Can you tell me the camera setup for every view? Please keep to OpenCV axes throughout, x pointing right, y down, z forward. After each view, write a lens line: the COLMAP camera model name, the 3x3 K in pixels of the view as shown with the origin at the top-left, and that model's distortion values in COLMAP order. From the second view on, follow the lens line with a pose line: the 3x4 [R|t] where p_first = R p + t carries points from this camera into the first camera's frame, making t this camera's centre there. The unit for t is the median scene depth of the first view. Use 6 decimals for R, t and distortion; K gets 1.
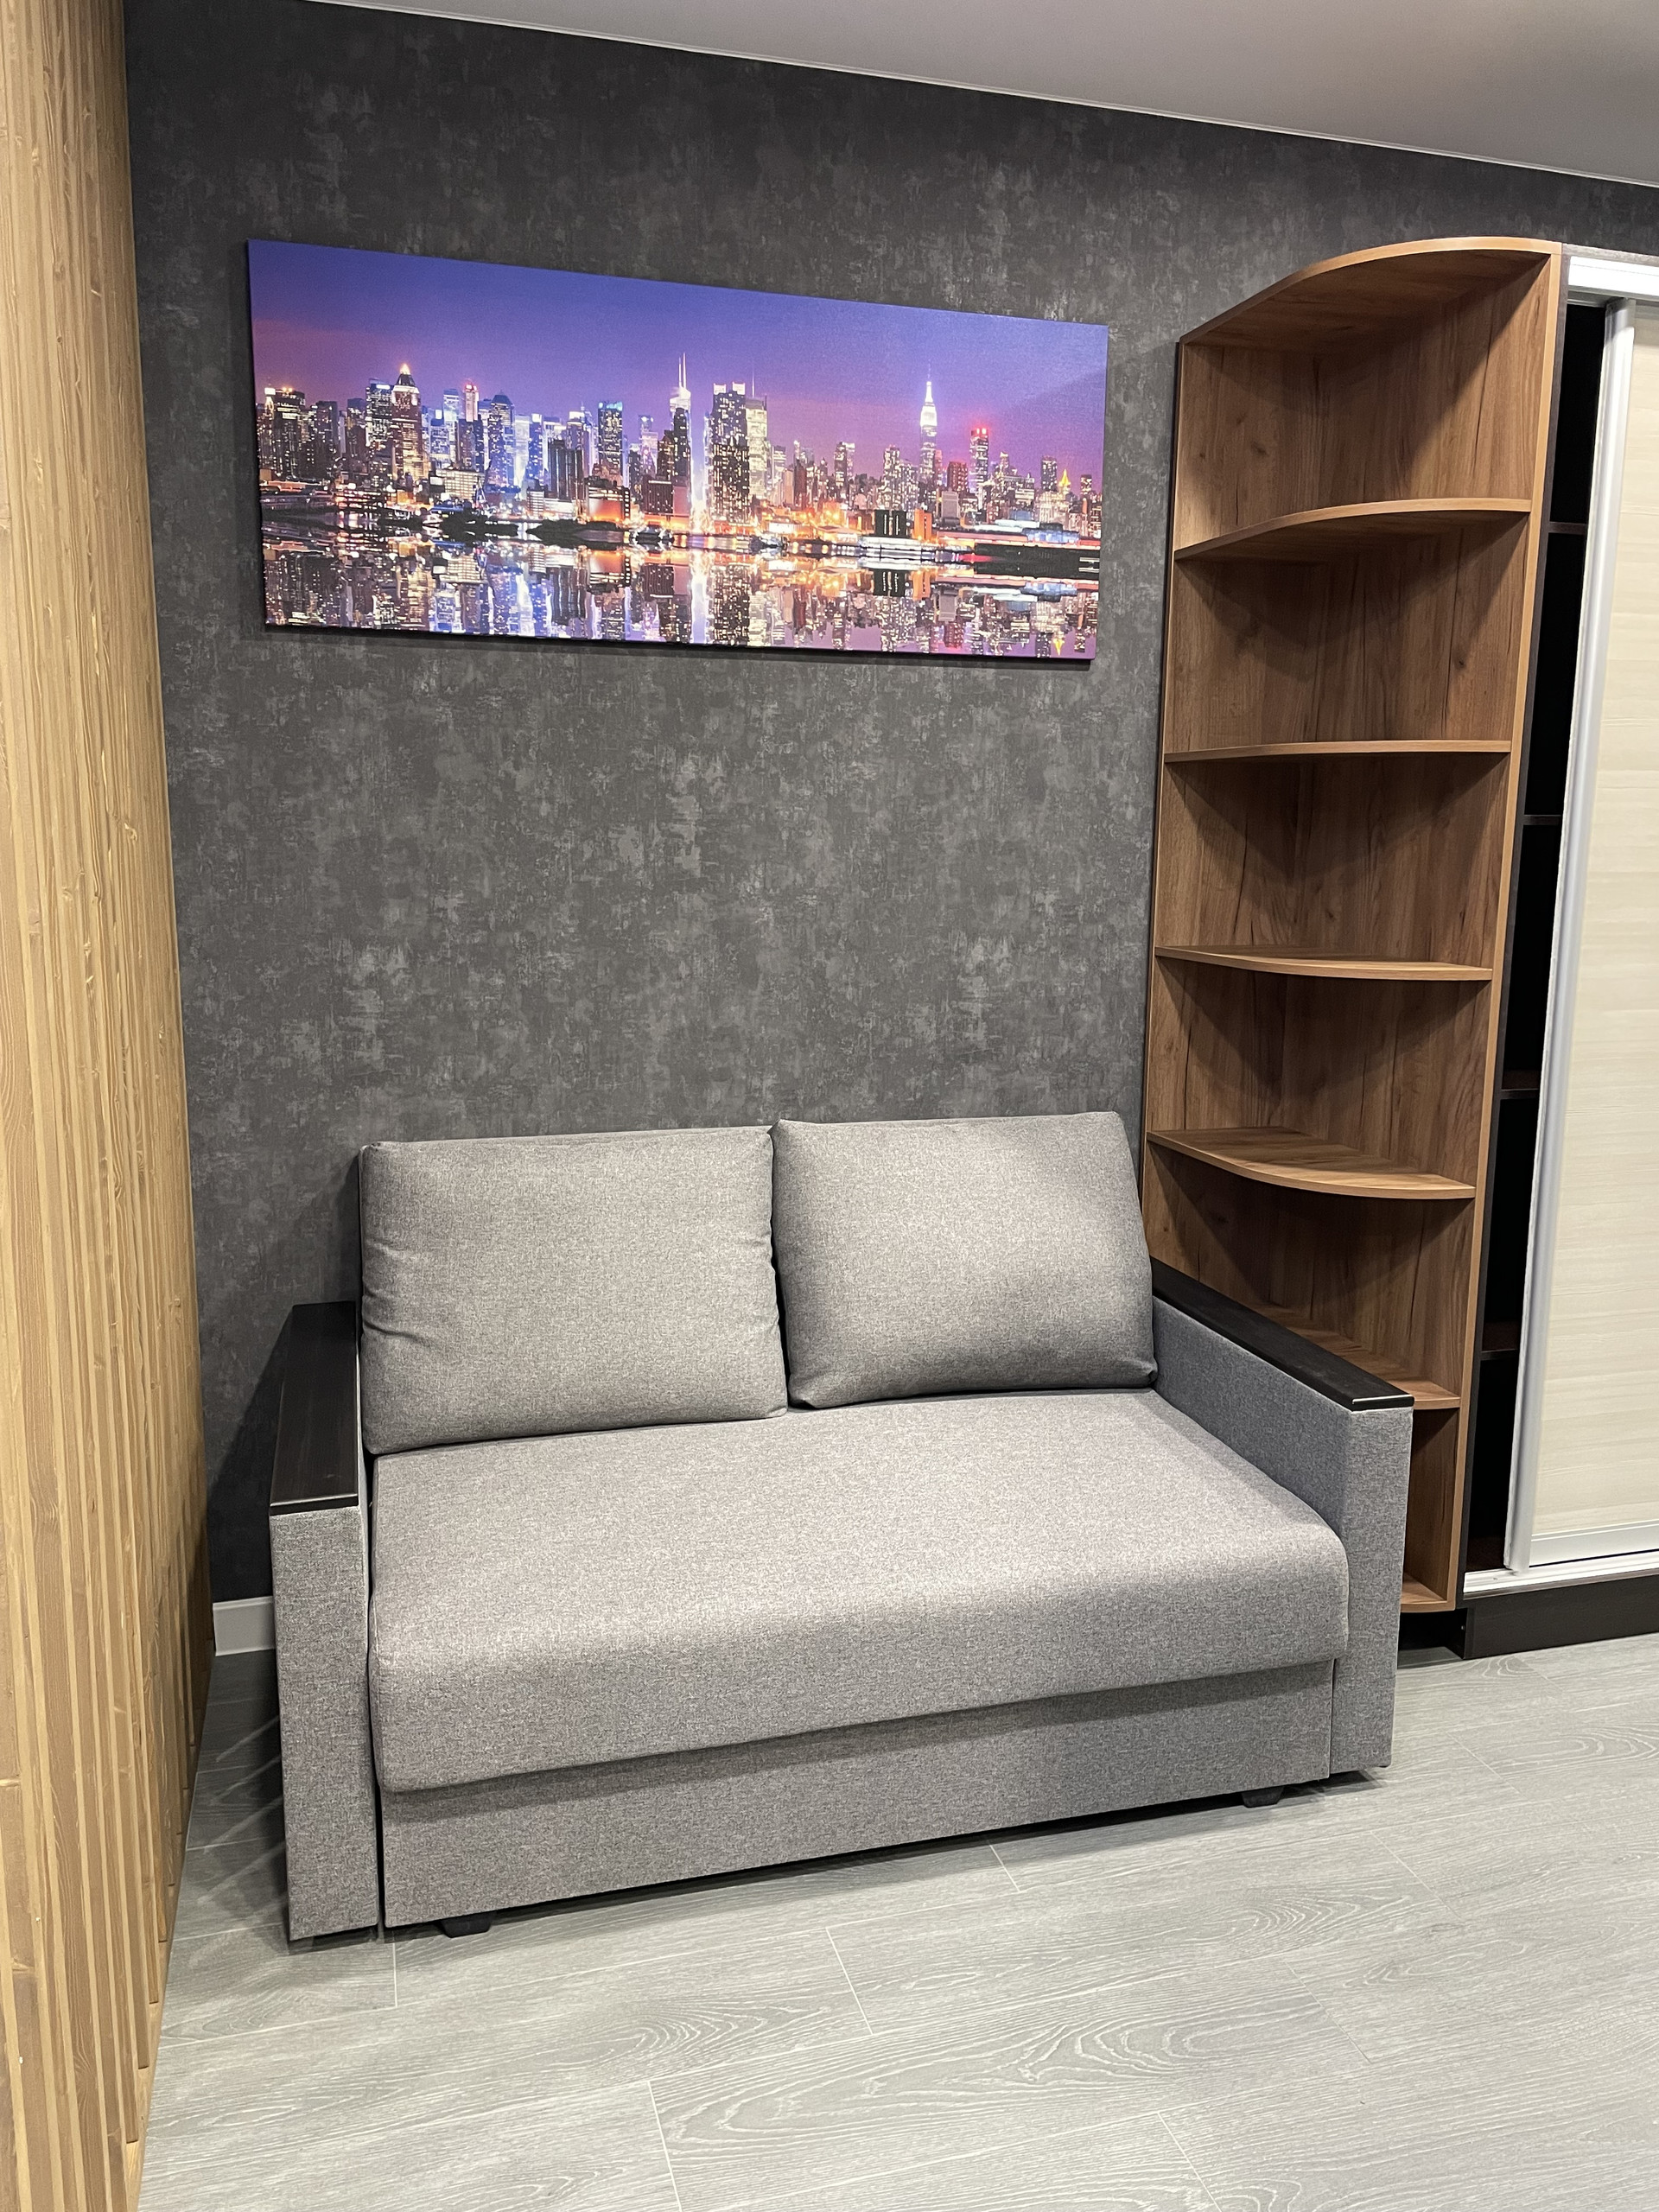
lens RADIAL K [[1669.7, 0, 829.5], [0, 1669.7, 1106.0], [0, 0, 1]] dist [0.124298, -0.172839]
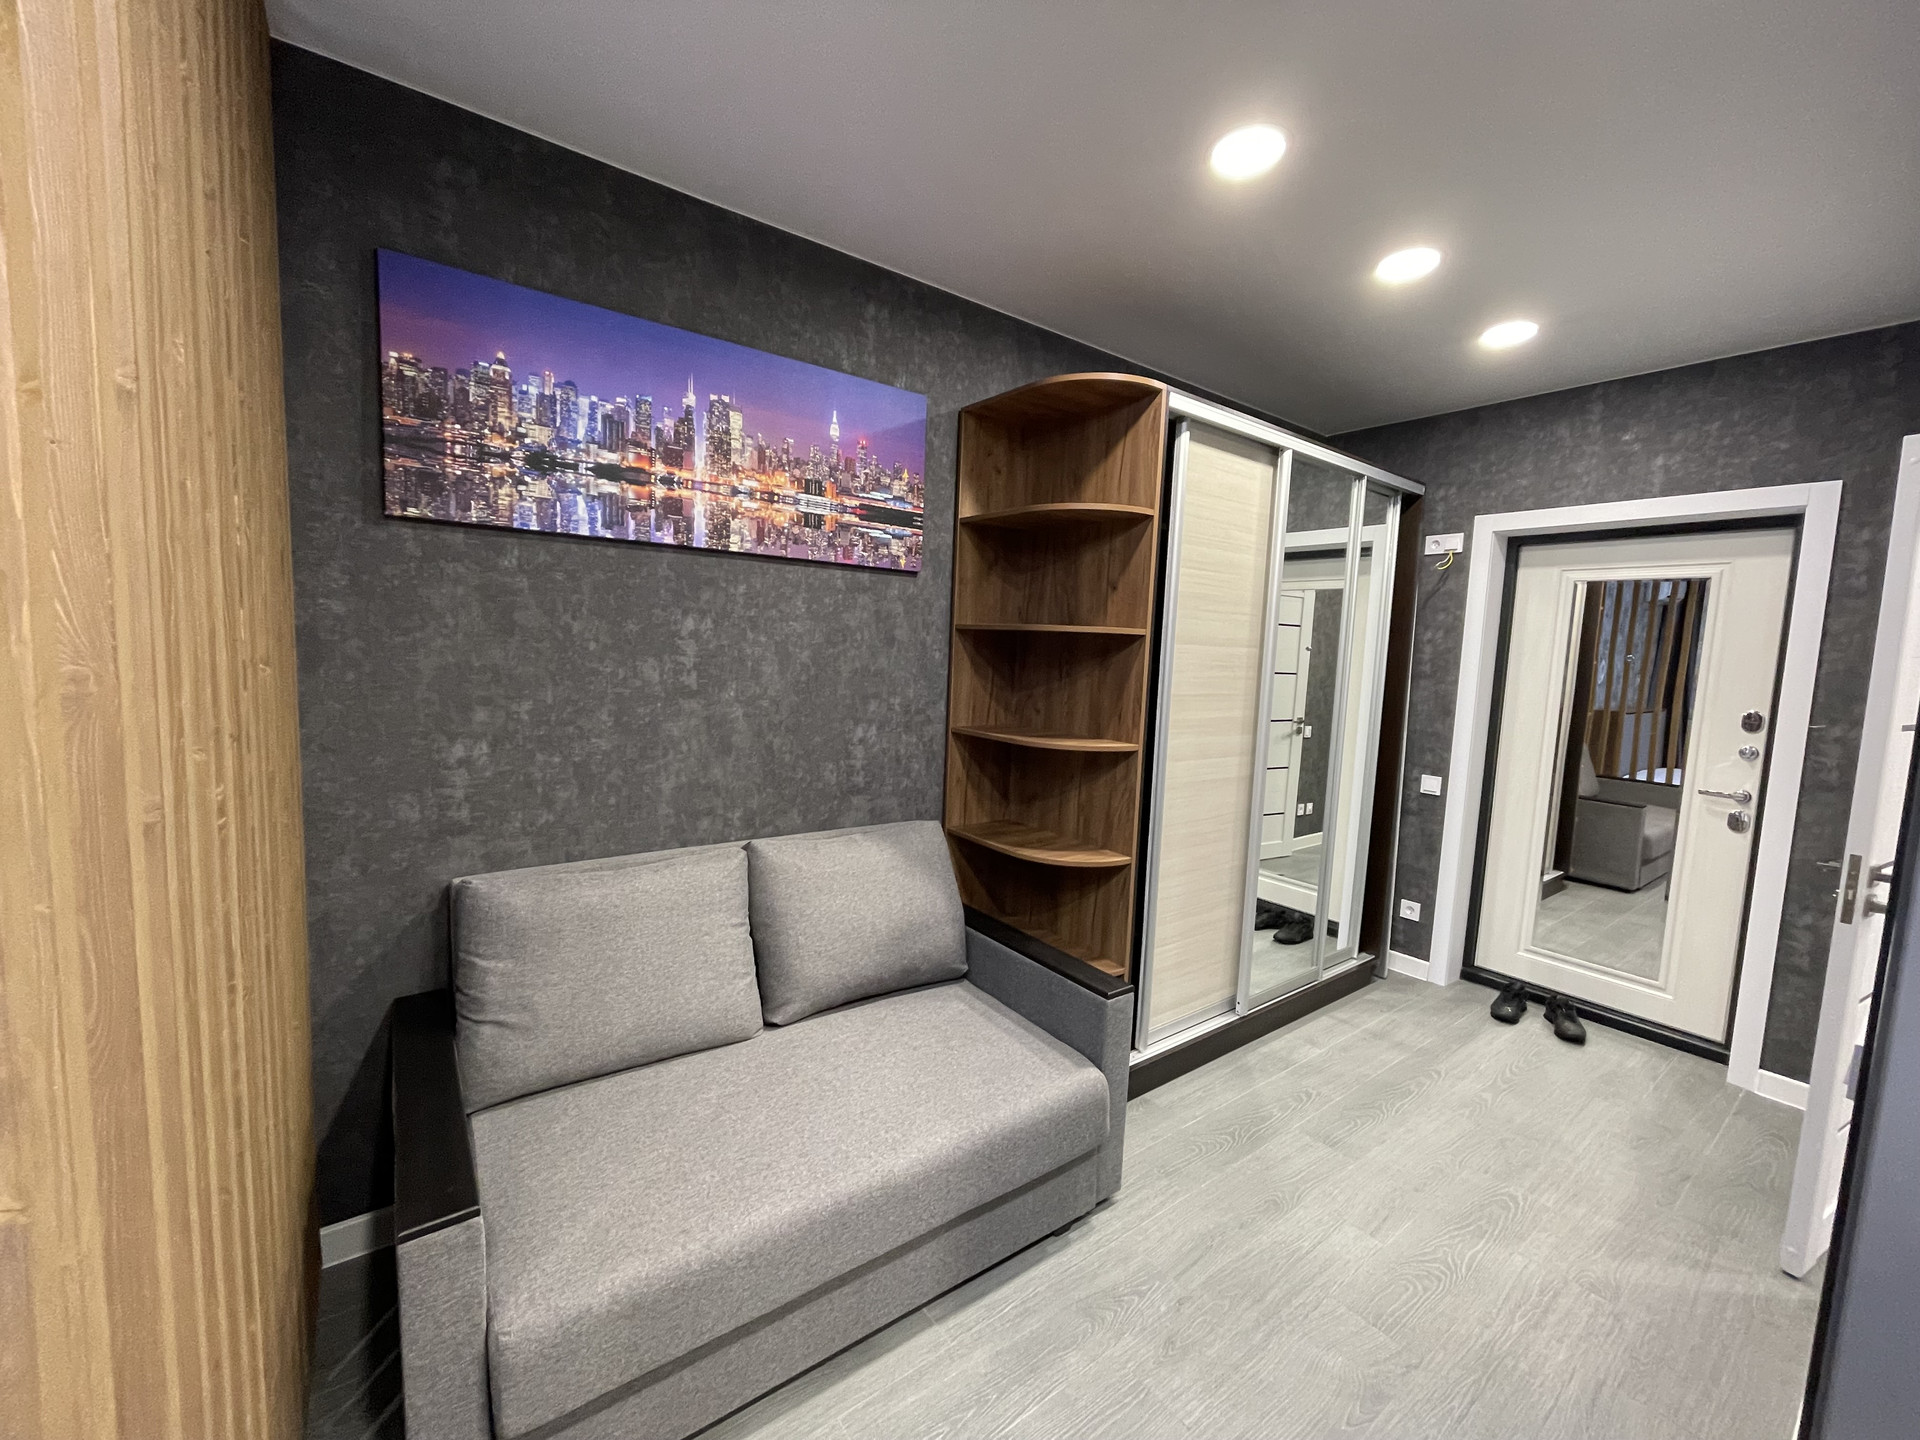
lens RADIAL K [[776.8, 0, 960.0], [0, 776.8, 720.0], [0, 0, 1]] dist [-0.003265, 0.000093]
pose [[0.936926, -0.004996, 0.349491, -0.104781], [0.026118, 0.998103, -0.055750, -0.062623], [-0.348550, 0.061362, 0.935280, 0.232539]]
